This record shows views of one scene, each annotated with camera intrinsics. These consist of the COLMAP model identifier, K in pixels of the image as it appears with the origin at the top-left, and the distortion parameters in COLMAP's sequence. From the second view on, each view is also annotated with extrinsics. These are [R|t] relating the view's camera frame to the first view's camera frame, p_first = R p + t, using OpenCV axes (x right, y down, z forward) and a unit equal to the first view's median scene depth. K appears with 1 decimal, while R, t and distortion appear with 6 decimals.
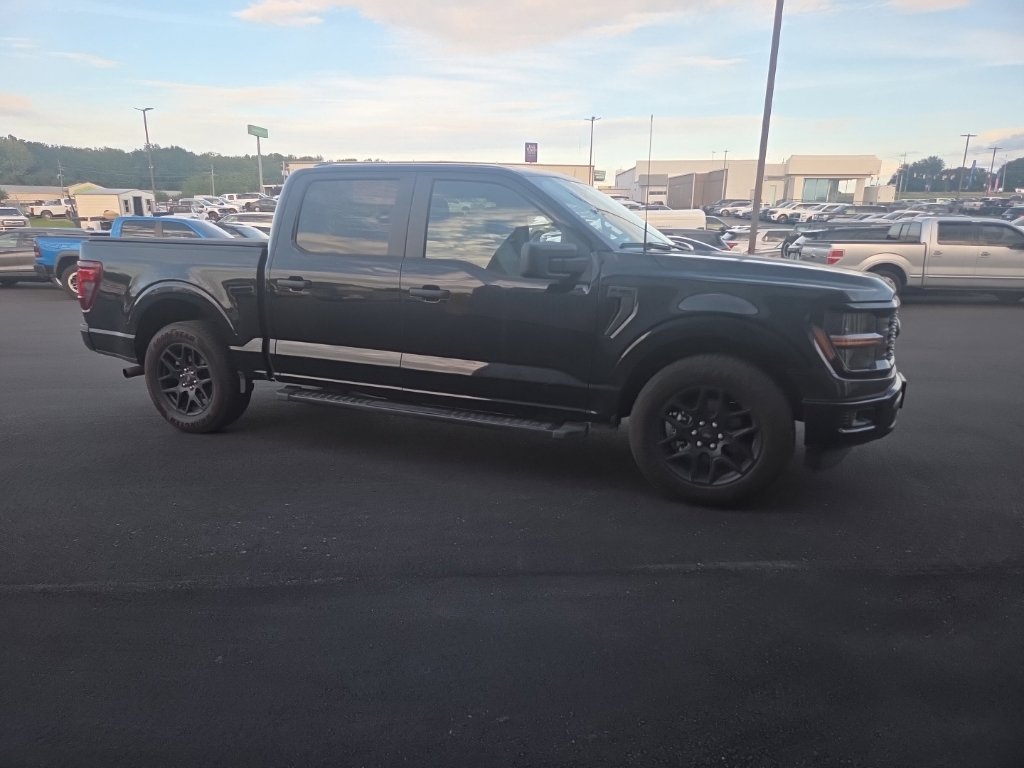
lens RADIAL K [[698.2, 0, 493.6], [0, 698.2, 395.7], [0, 0, 1]] dist [0.082218, -0.071651]
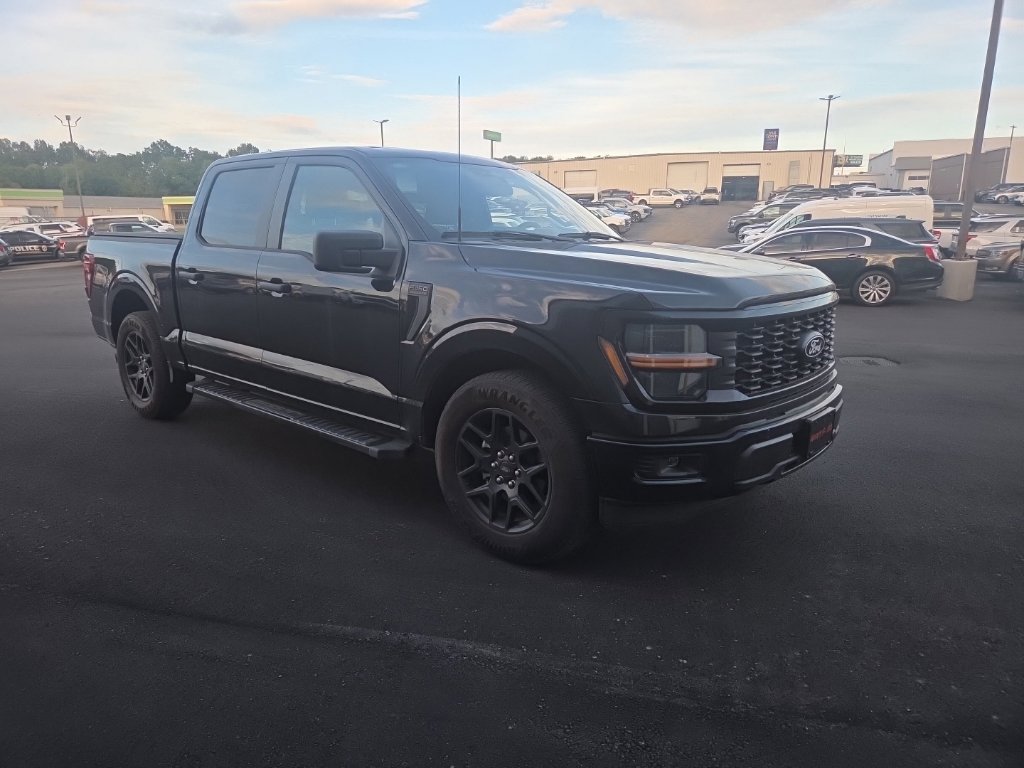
lens RADIAL K [[698.2, 0, 490.4], [0, 698.2, 386.7], [0, 0, 1]] dist [0.082218, -0.071651]
pose [[0.947288, 0.060489, -0.314621, 0.382710], [-0.062865, 0.998019, 0.002601, -0.028128], [0.314155, 0.017315, 0.949214, 0.167411]]
